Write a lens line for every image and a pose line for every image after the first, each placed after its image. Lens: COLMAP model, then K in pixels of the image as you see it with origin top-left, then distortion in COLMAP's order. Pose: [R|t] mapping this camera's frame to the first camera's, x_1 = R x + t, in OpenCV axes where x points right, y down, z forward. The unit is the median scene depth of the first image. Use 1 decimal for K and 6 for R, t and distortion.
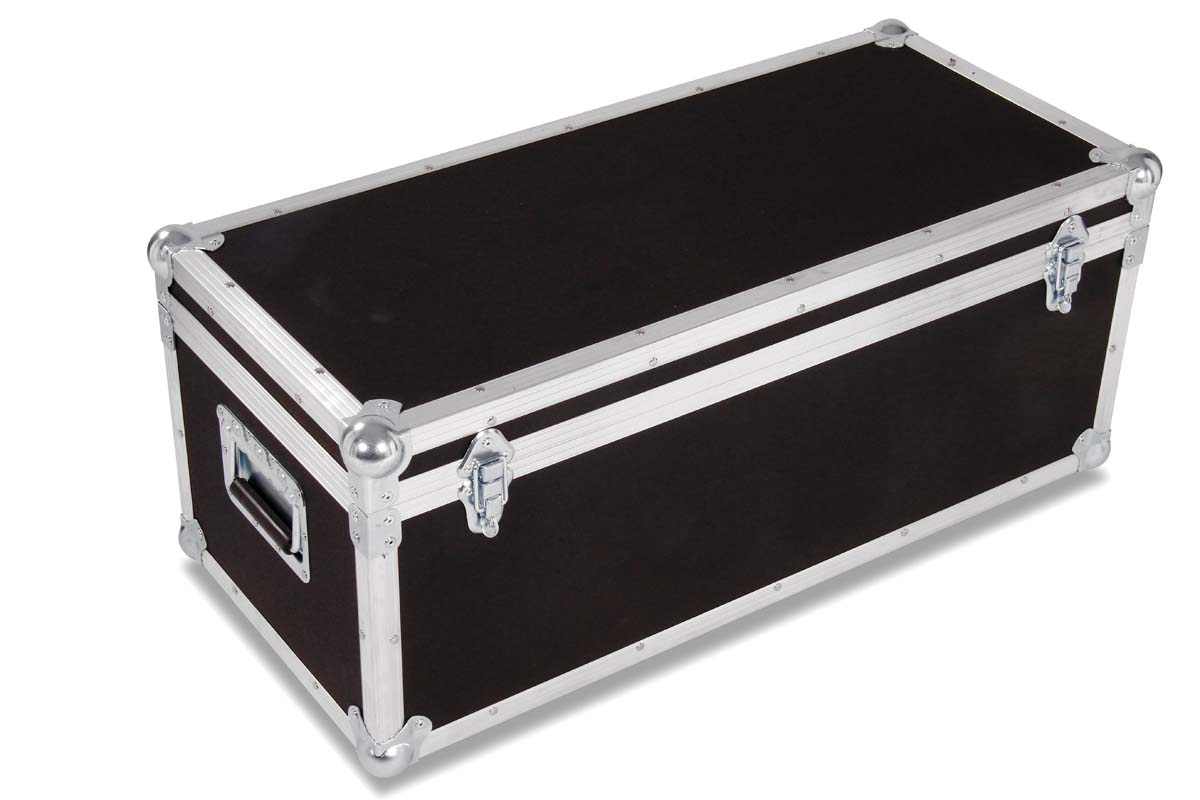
lens RADIAL K [[2167.2, 0, 599.7], [0, 2167.2, 406.8], [0, 0, 1]] dist [0.210749, 0.000000]
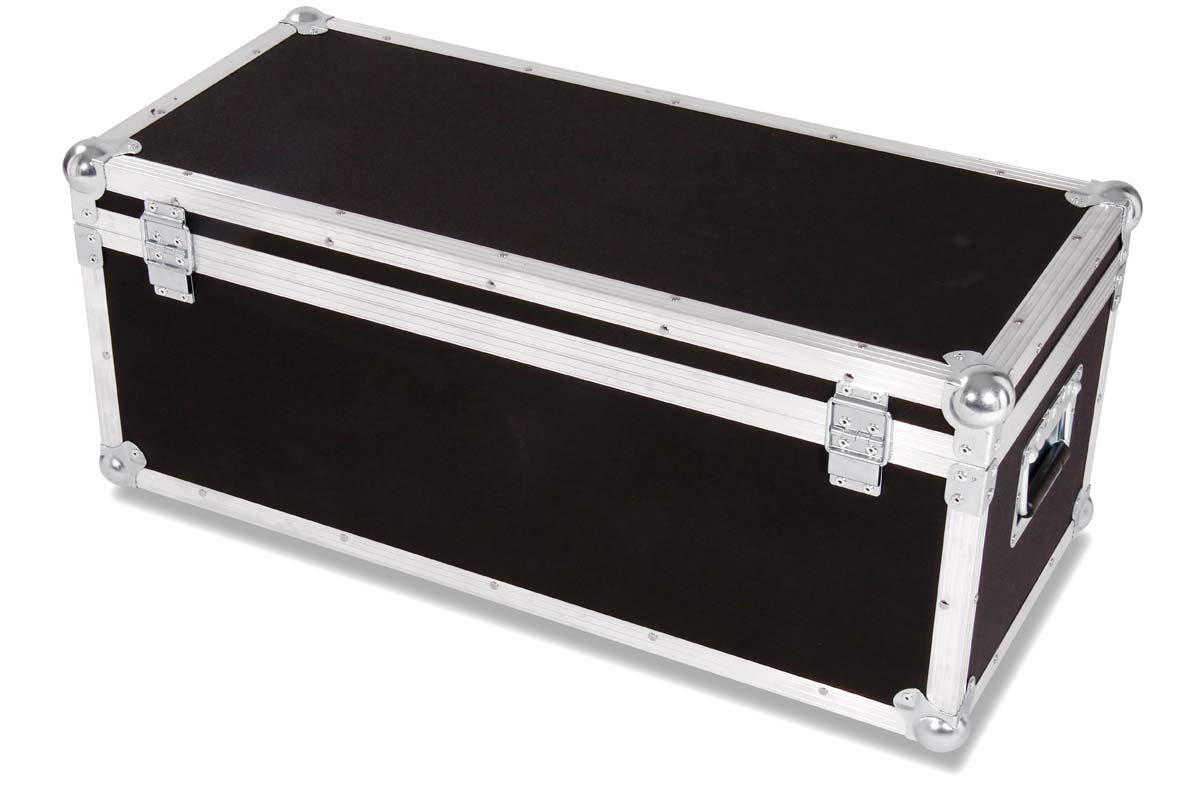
lens RADIAL K [[2167.2, 0, 596.5], [0, 2167.2, 393.5], [0, 0, 1]] dist [0.210749, 0.000000]
pose [[0.488364, 0.452605, -0.746089, 0.833580], [-0.496778, 0.847112, 0.188716, -0.204044], [0.717435, 0.278479, 0.638543, 0.432854]]
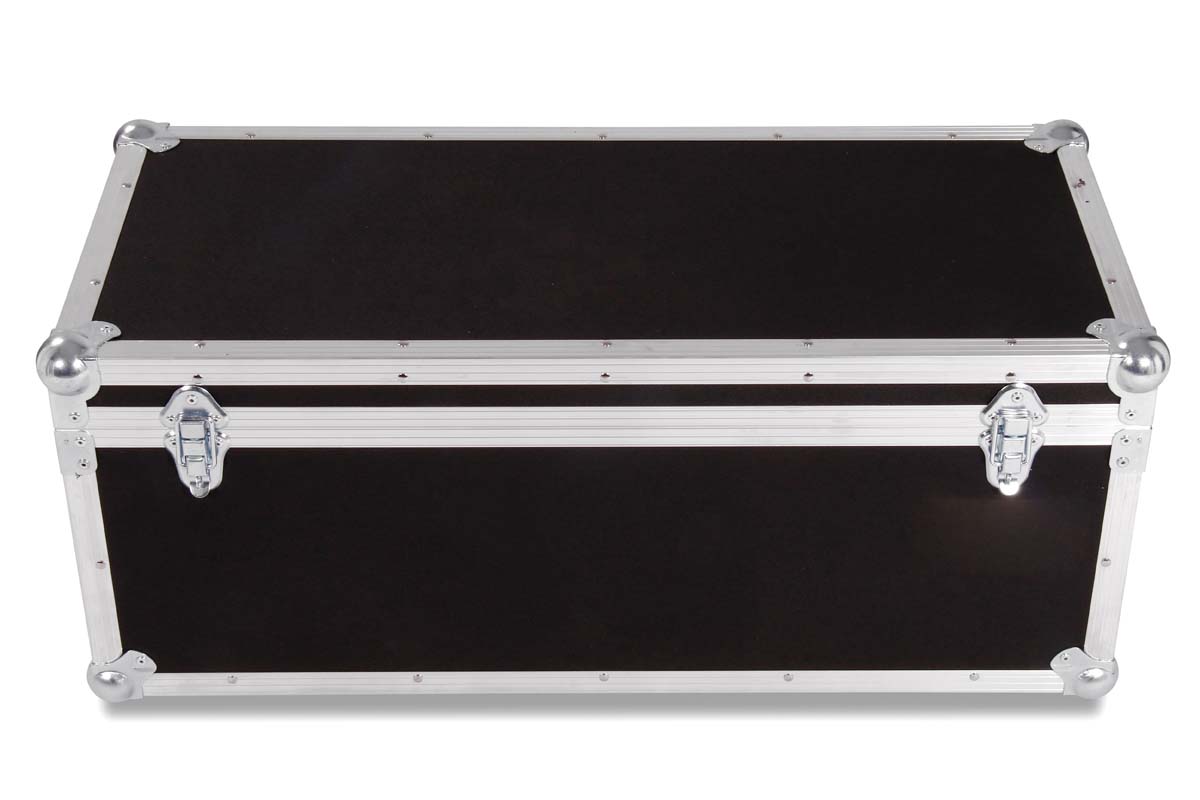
lens RADIAL K [[2167.2, 0, 608.8], [0, 2167.2, 397.7], [0, 0, 1]] dist [0.210749, 0.000000]
pose [[0.831715, 0.302210, -0.465746, 0.505891], [-0.303111, 0.949989, 0.075134, -0.103355], [0.465160, 0.078683, 0.881723, 0.208950]]
